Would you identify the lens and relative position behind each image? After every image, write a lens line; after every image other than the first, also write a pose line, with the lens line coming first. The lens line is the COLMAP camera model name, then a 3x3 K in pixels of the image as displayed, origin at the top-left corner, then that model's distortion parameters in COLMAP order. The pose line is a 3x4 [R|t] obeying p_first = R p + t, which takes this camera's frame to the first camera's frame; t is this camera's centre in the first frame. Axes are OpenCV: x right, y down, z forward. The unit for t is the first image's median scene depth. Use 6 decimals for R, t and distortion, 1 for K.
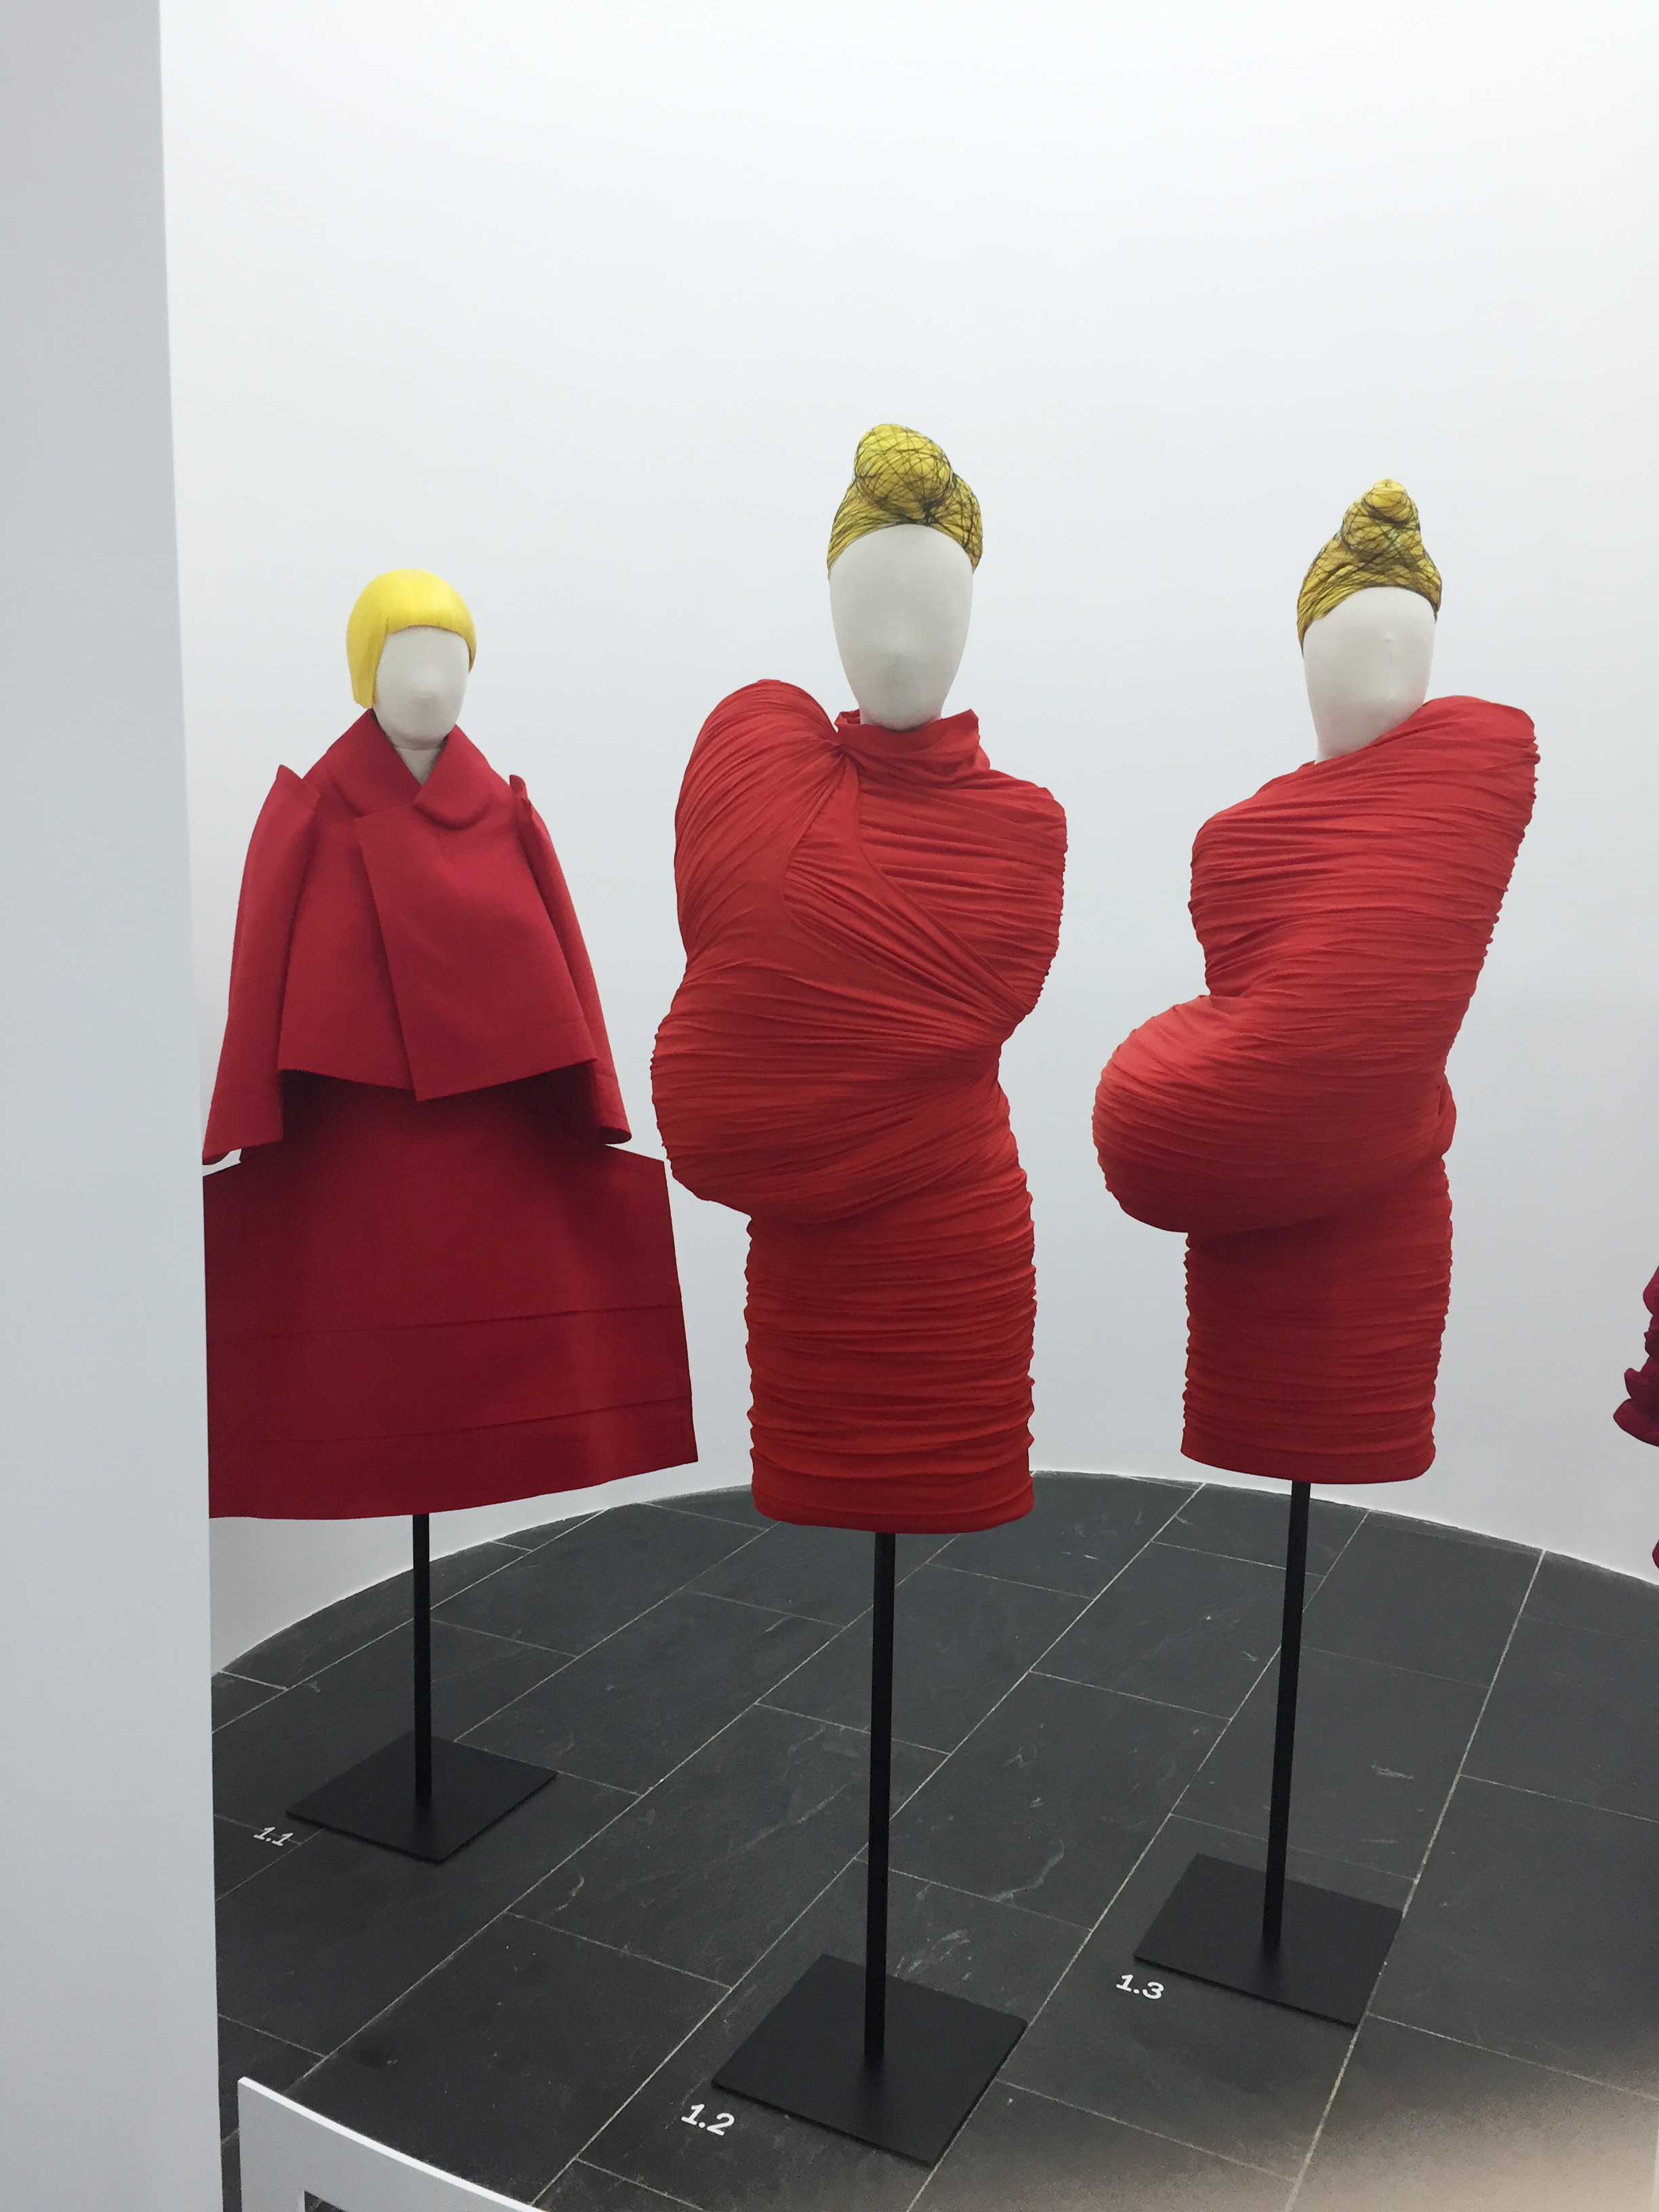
lens RADIAL K [[1867.3, 0, 828.6], [0, 1867.3, 1103.1], [0, 0, 1]] dist [0.079144, -0.002064]
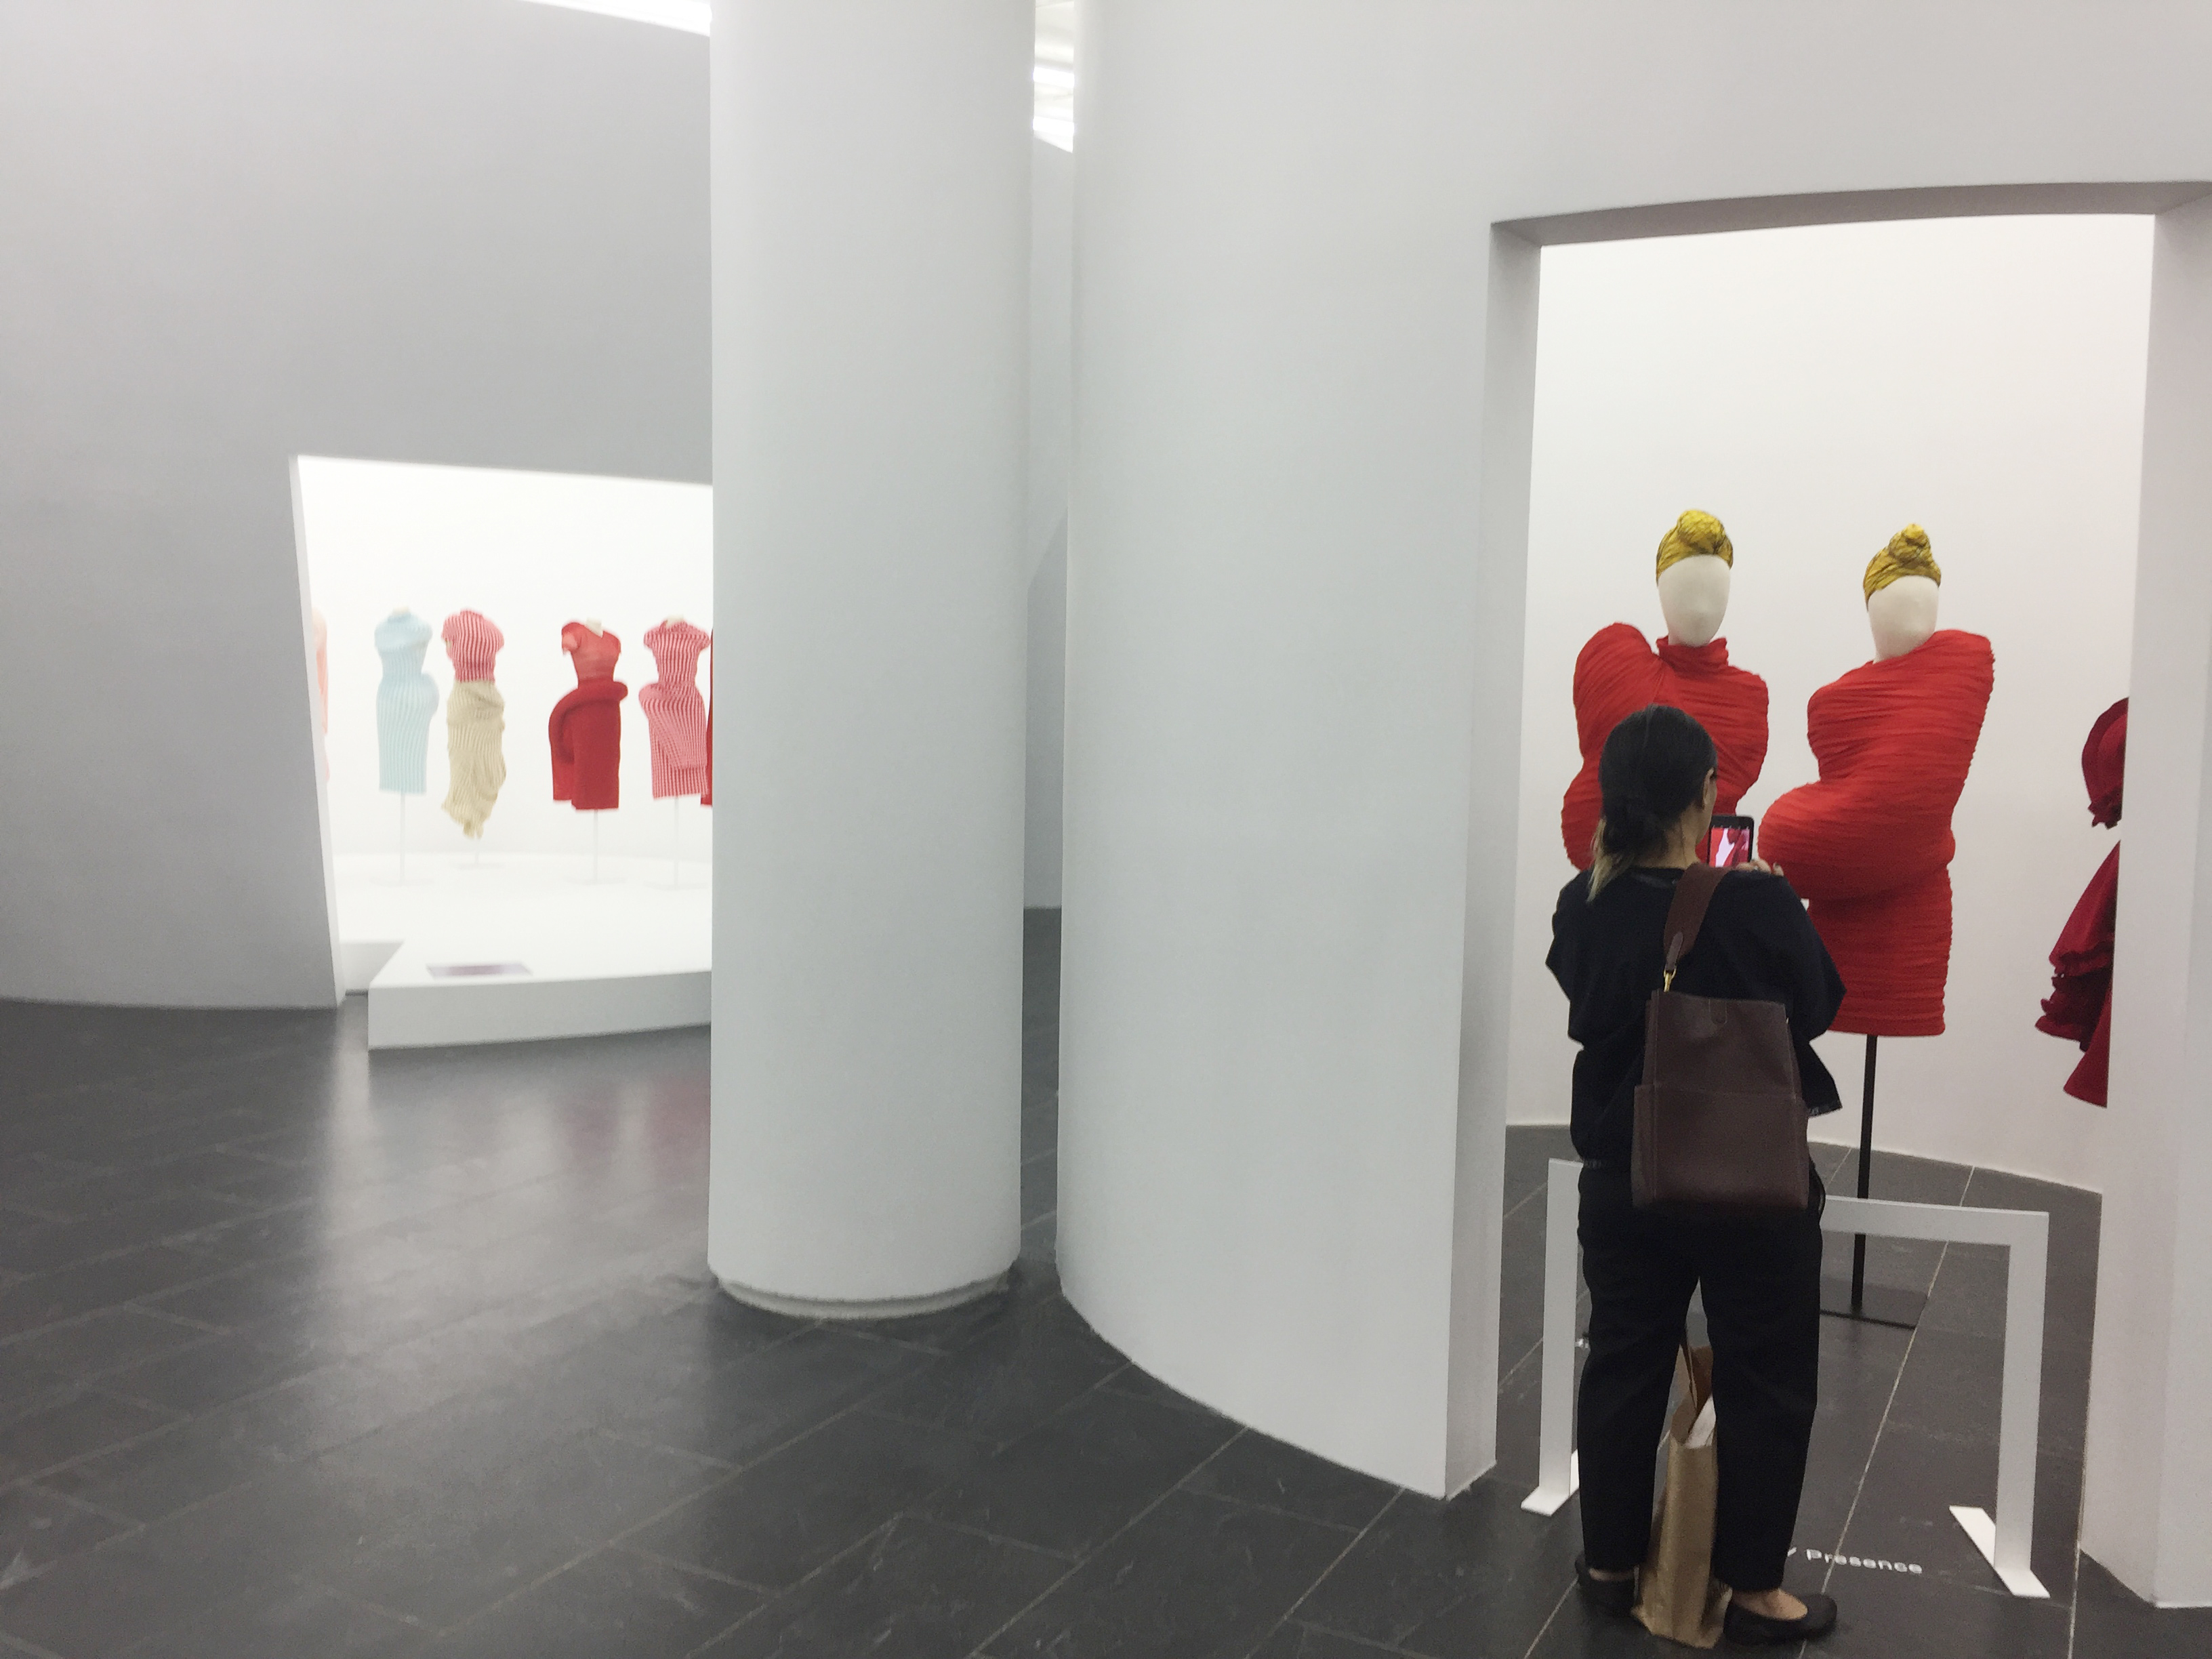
lens RADIAL K [[1867.3, 0, 1105.9], [0, 1867.3, 833.4], [0, 0, 1]] dist [0.079144, -0.002064]
pose [[0.999927, 0.001134, -0.012009, -0.539392], [-0.002136, 0.996486, -0.083735, 0.169826], [0.011872, 0.083754, 0.996416, -0.993786]]
